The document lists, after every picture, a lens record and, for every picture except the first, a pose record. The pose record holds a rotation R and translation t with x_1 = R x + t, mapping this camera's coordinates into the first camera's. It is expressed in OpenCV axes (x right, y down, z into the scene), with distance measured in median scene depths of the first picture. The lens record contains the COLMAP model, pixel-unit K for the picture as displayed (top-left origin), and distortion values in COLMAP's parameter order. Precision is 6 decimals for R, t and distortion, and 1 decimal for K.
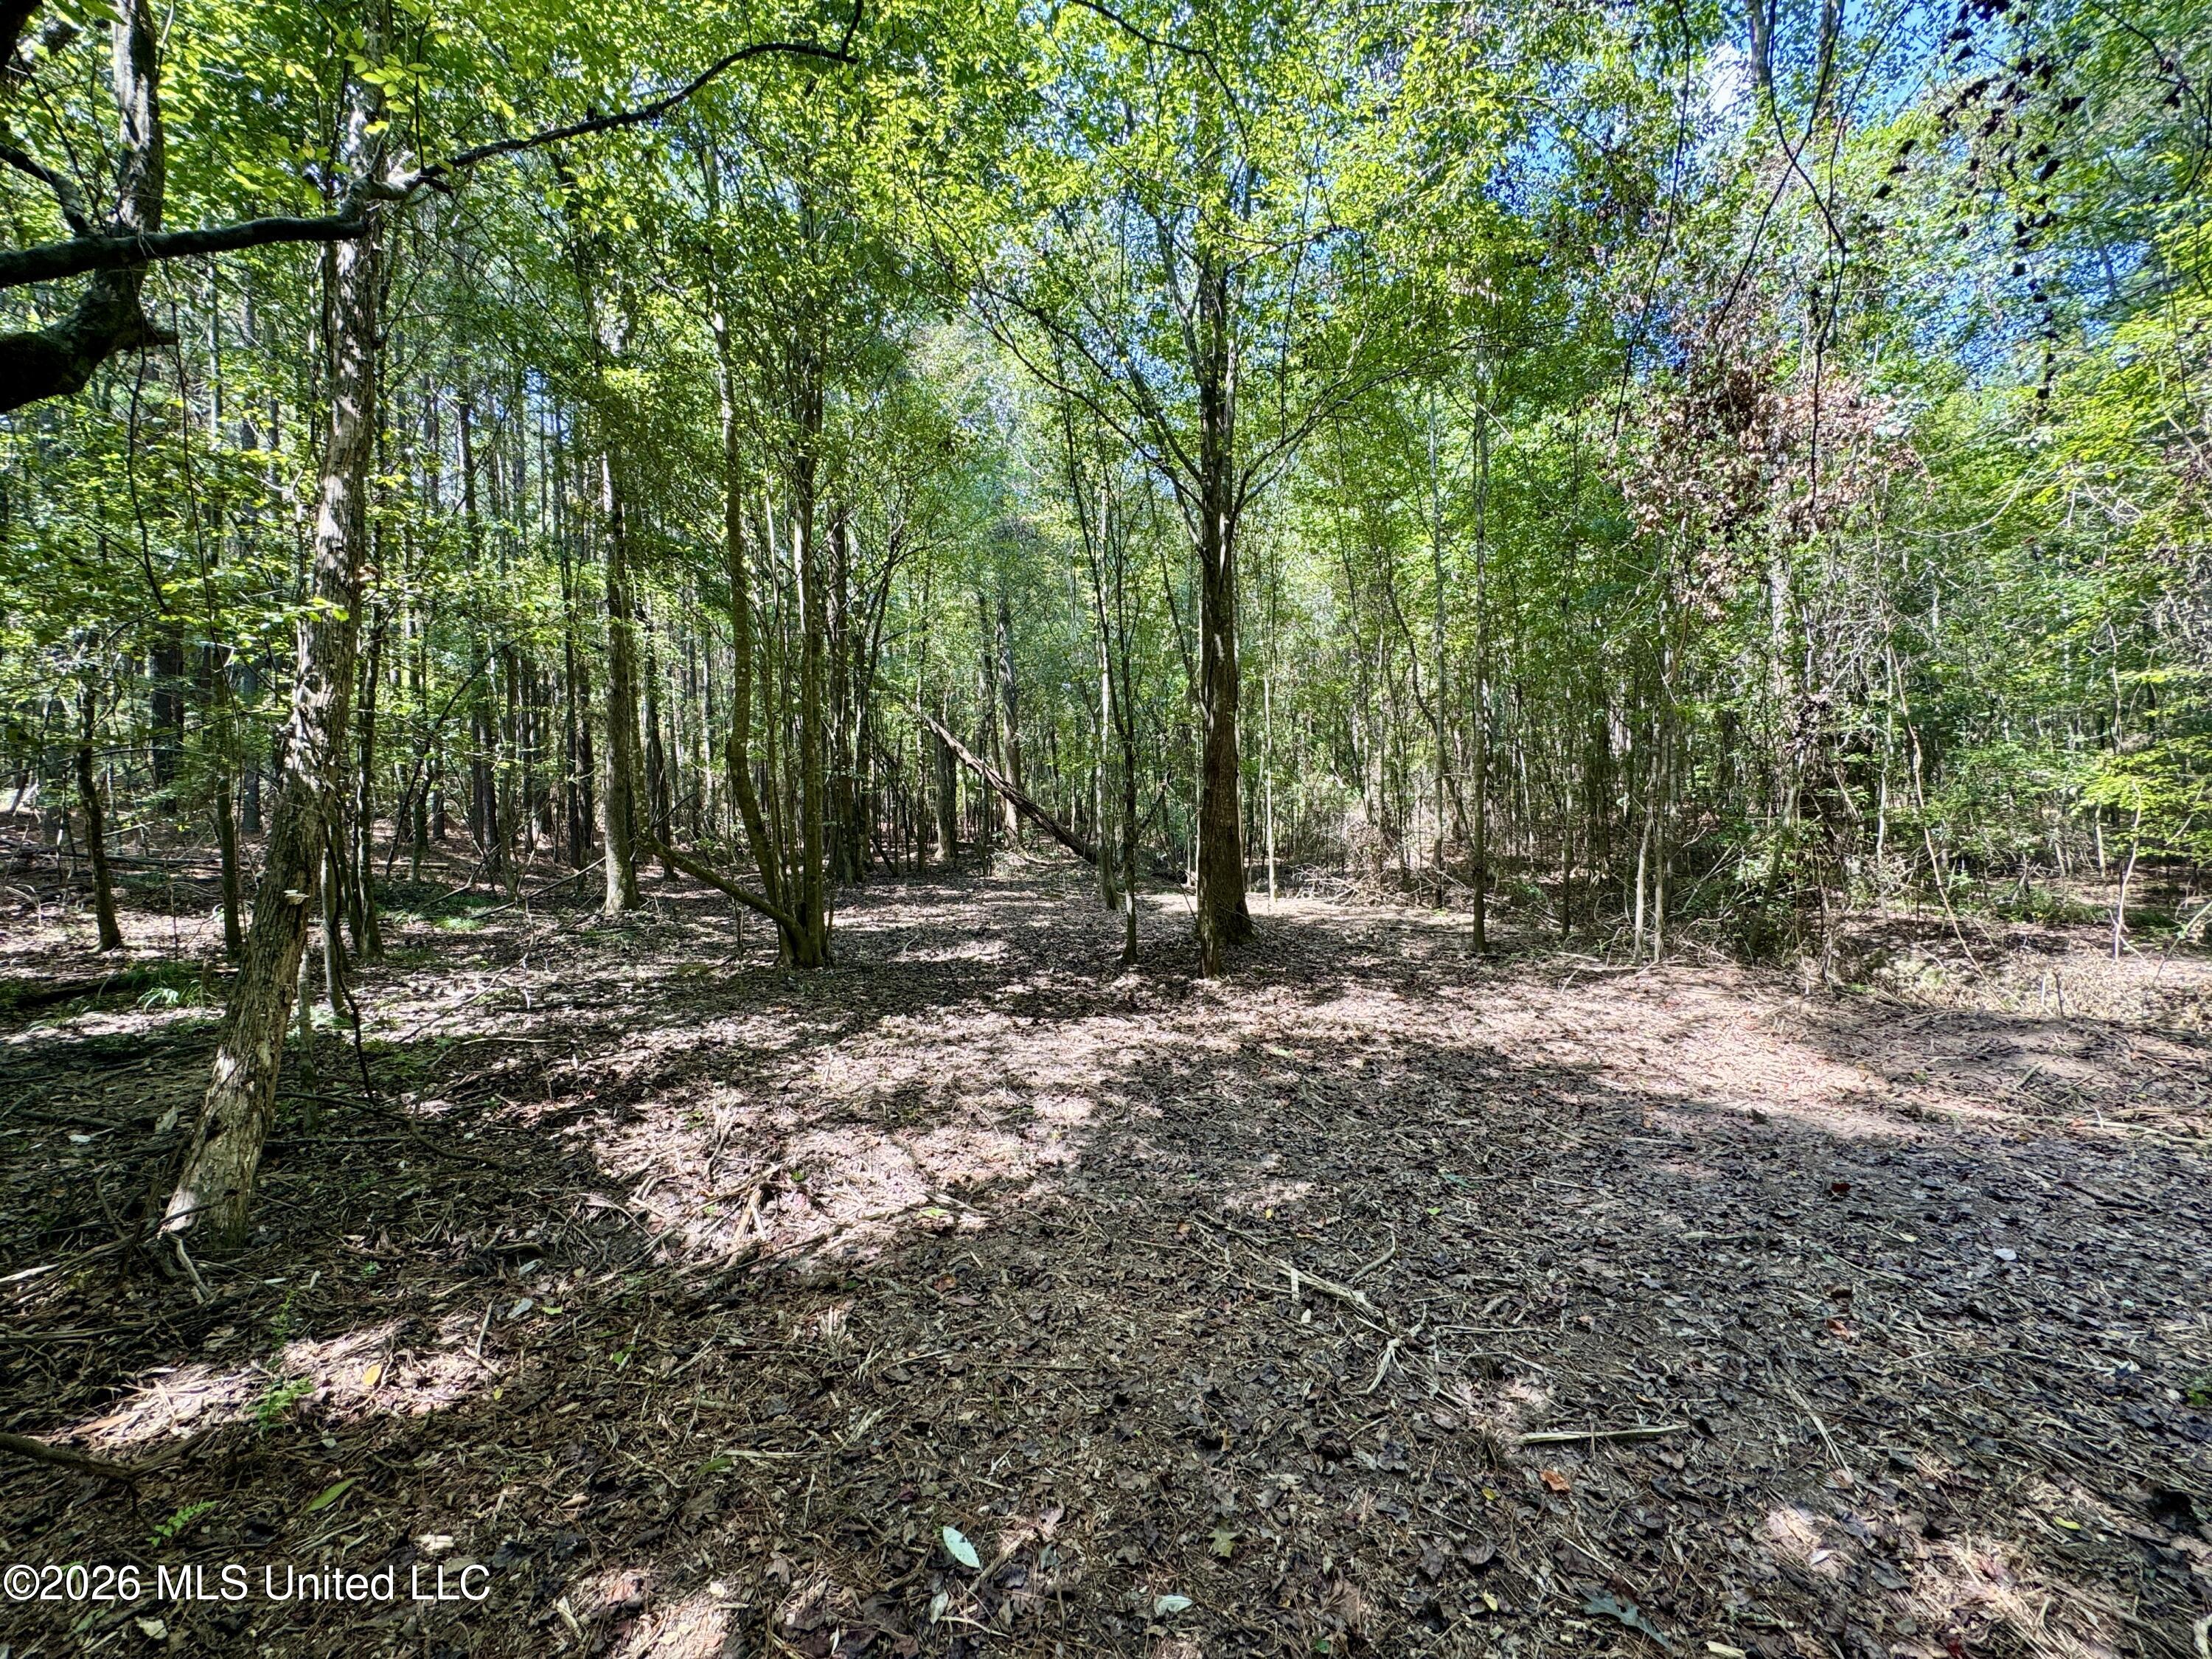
lens RADIAL K [[889.9, 0, 1106.3], [0, 889.9, 826.8], [0, 0, 1]] dist [-0.000947, 0.000793]
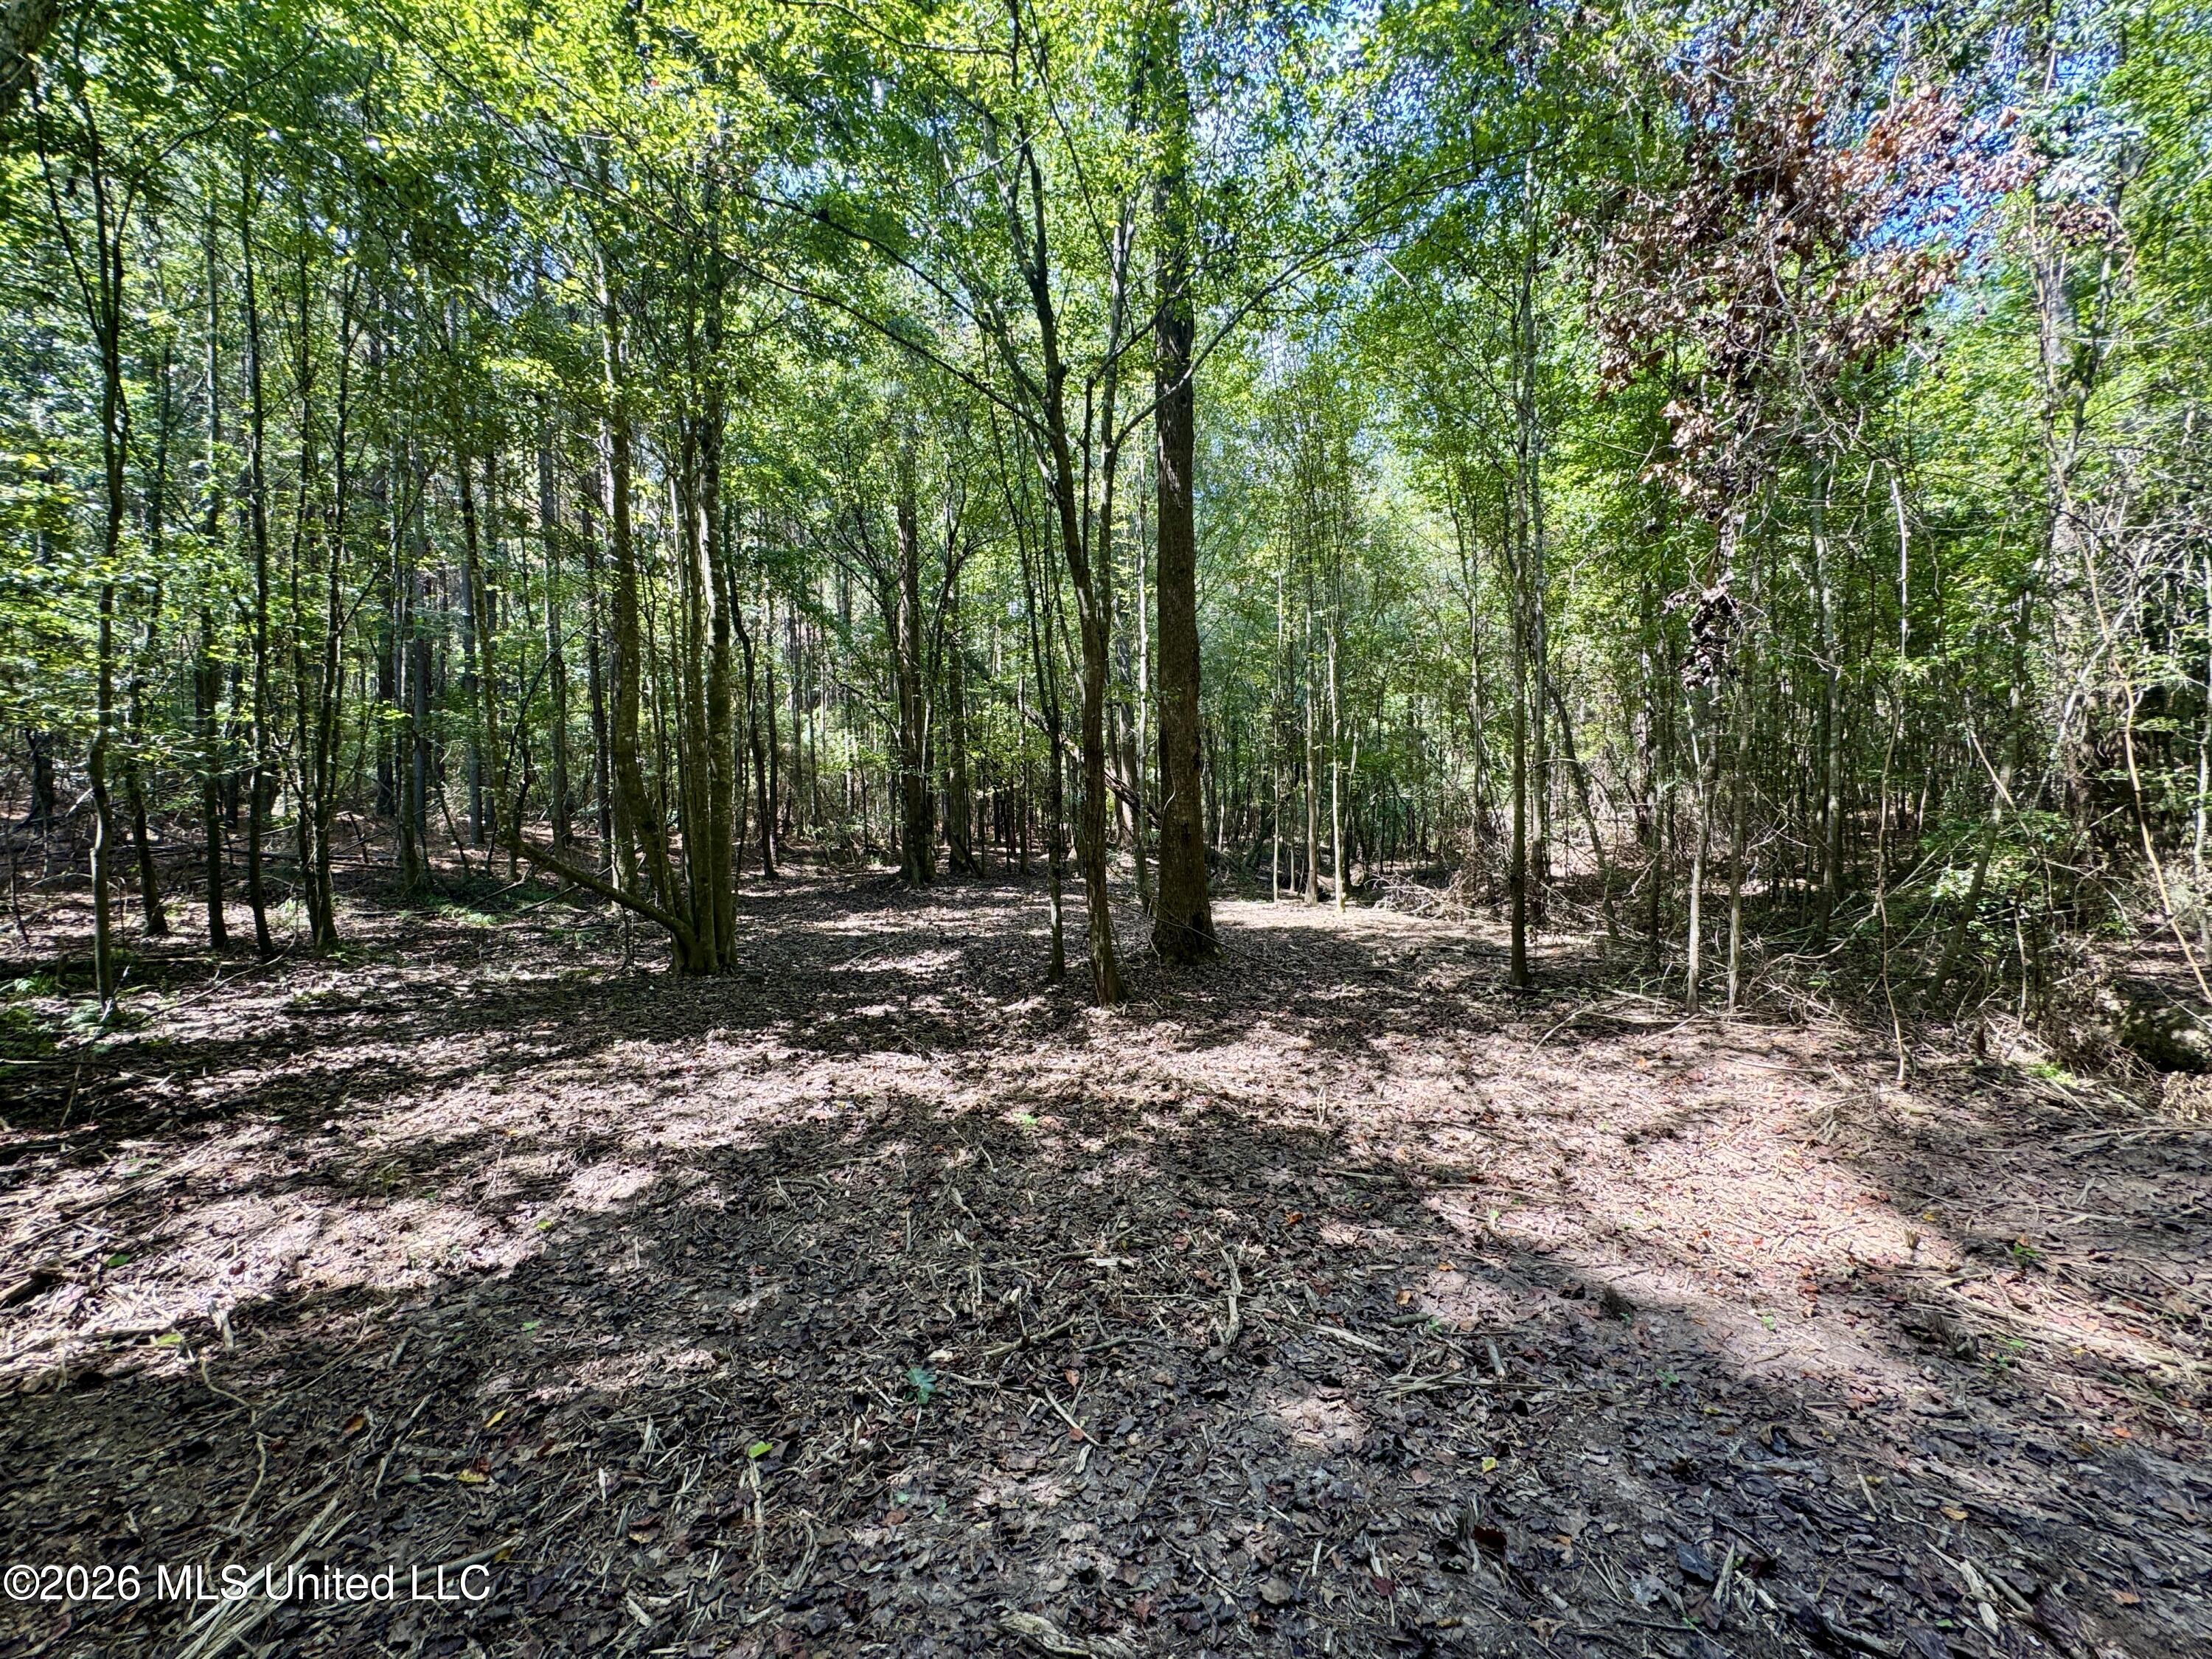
lens RADIAL K [[889.9, 0, 1106.3], [0, 889.9, 833.9], [0, 0, 1]] dist [-0.000947, 0.000793]
pose [[0.972495, 0.000048, -0.232923, 0.459824], [0.000837, 0.999993, 0.003702, 0.010729], [0.232921, -0.003795, 0.972488, 0.301048]]
